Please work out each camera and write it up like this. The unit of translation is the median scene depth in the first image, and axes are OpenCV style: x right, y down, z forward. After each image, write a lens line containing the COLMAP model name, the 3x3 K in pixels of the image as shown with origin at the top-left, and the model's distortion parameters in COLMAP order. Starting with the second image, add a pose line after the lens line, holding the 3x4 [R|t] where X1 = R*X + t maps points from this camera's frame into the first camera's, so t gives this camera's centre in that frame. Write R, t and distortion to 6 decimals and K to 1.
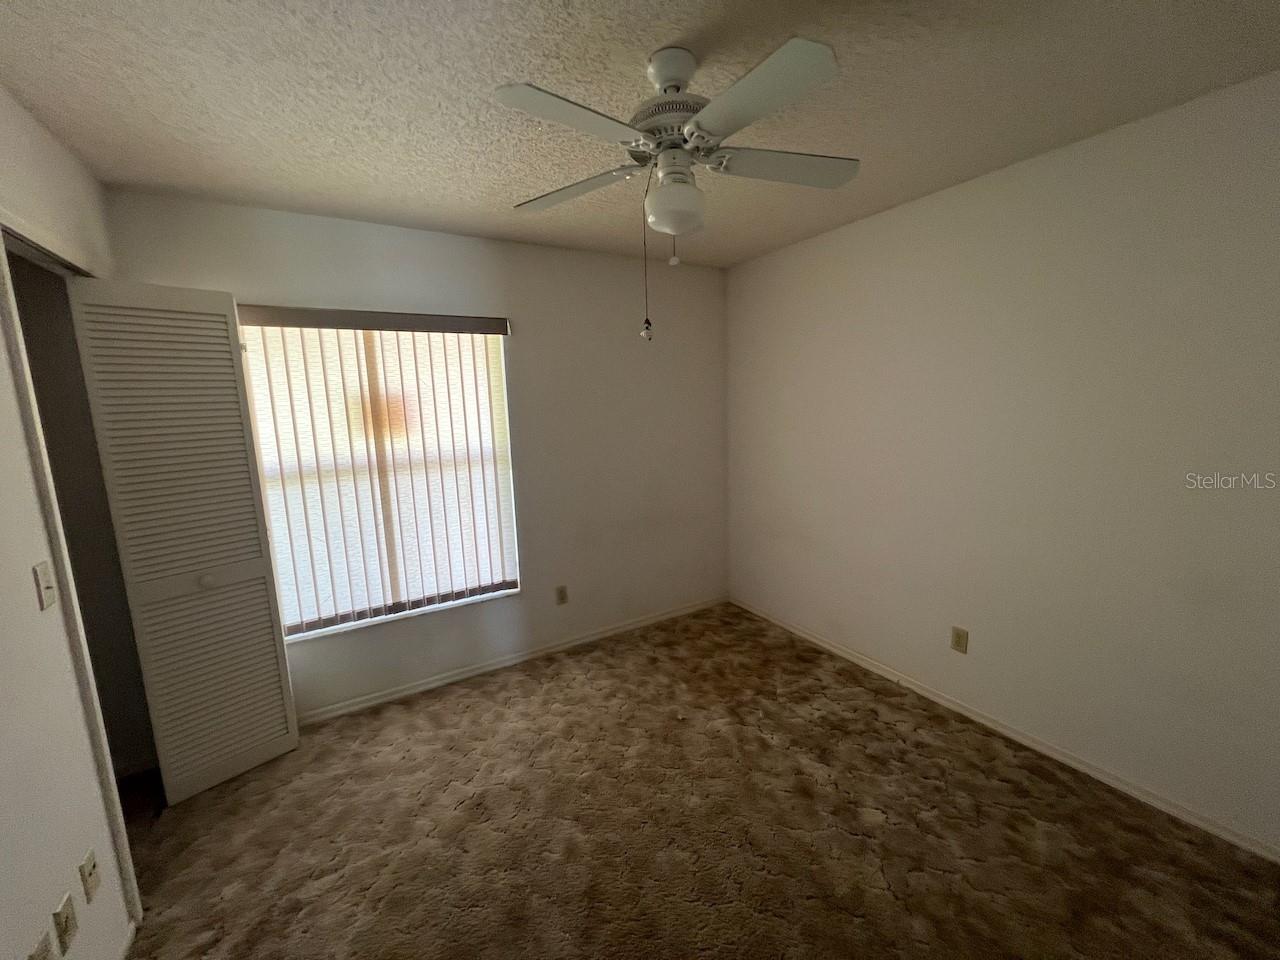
lens RADIAL K [[512.6, 0, 637.6], [0, 512.6, 476.6], [0, 0, 1]] dist [-0.001700, 0.000006]
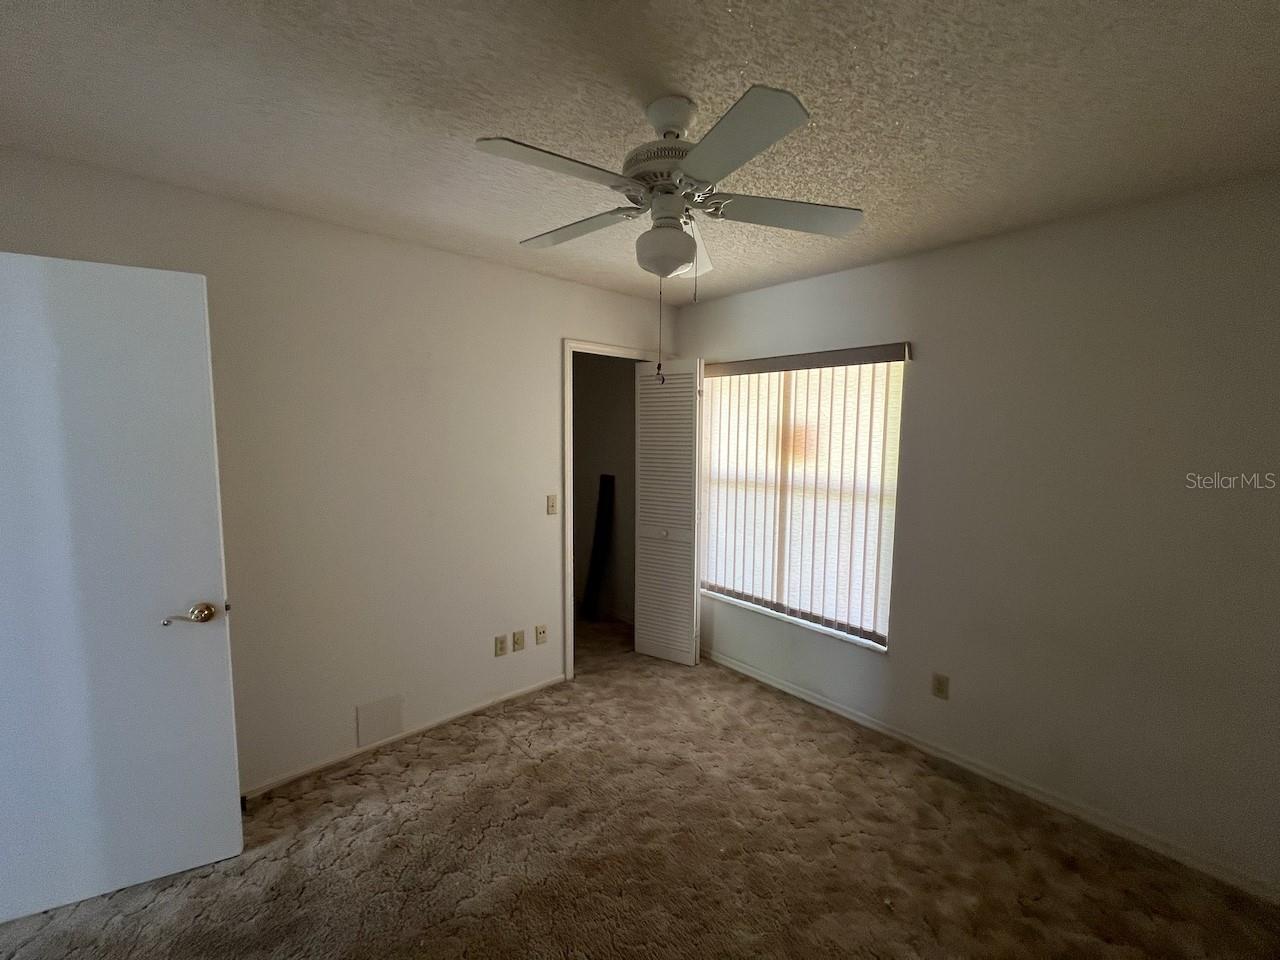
lens RADIAL K [[512.6, 0, 637.6], [0, 512.6, 476.6], [0, 0, 1]] dist [-0.001700, 0.000006]
pose [[0.197407, 0.123317, -0.972534, 0.568751], [-0.161127, 0.982646, 0.091893, -0.091926], [0.966989, 0.138561, 0.213851, 0.416631]]
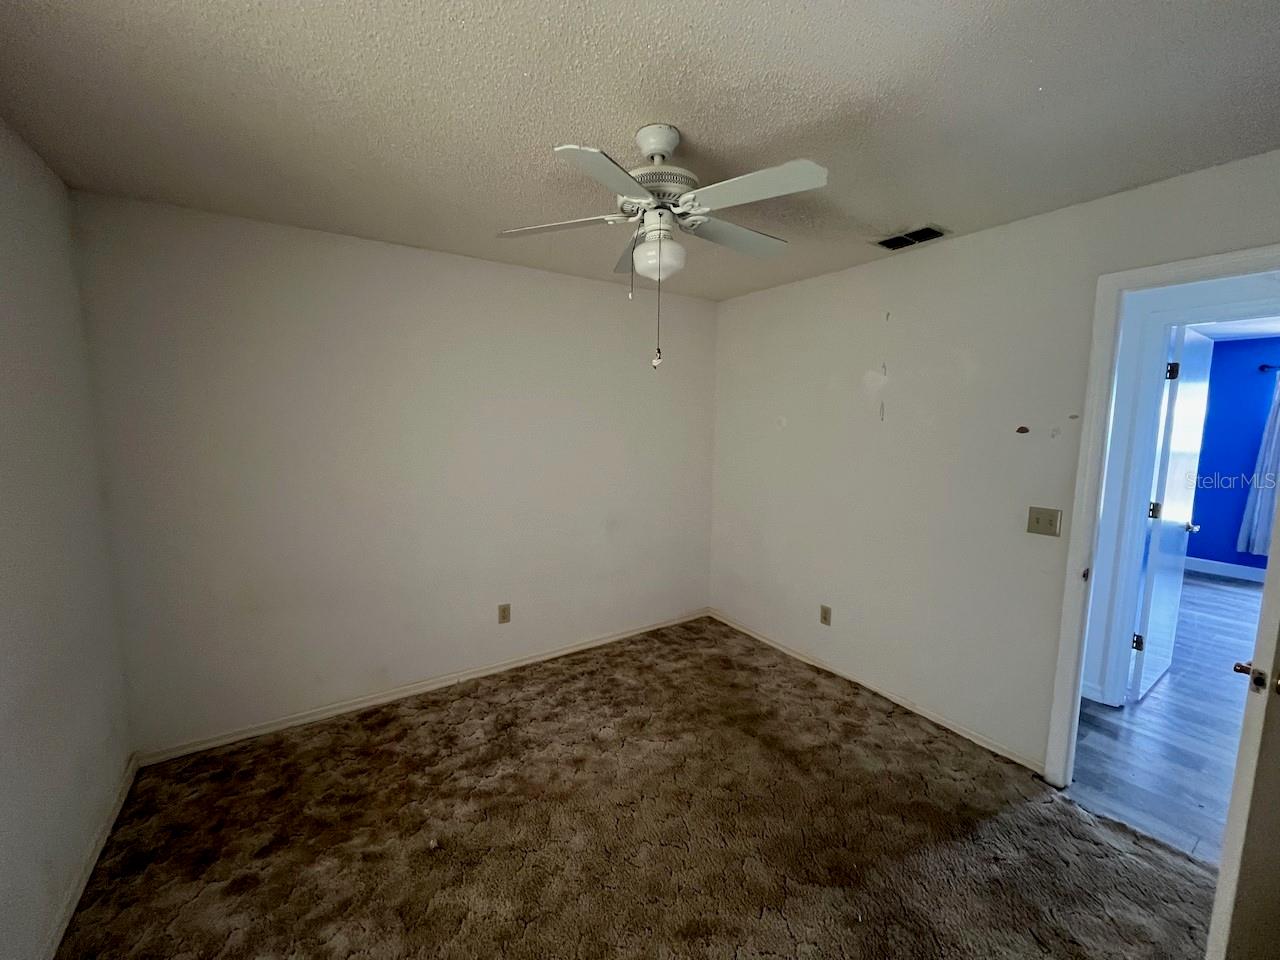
lens RADIAL K [[512.6, 0, 637.6], [0, 512.6, 476.6], [0, 0, 1]] dist [-0.001700, 0.000006]
pose [[-0.052690, -0.079499, 0.995441, -0.583212], [0.135556, 0.987030, 0.086003, -0.077634], [-0.989368, 0.139470, -0.041230, 0.613705]]
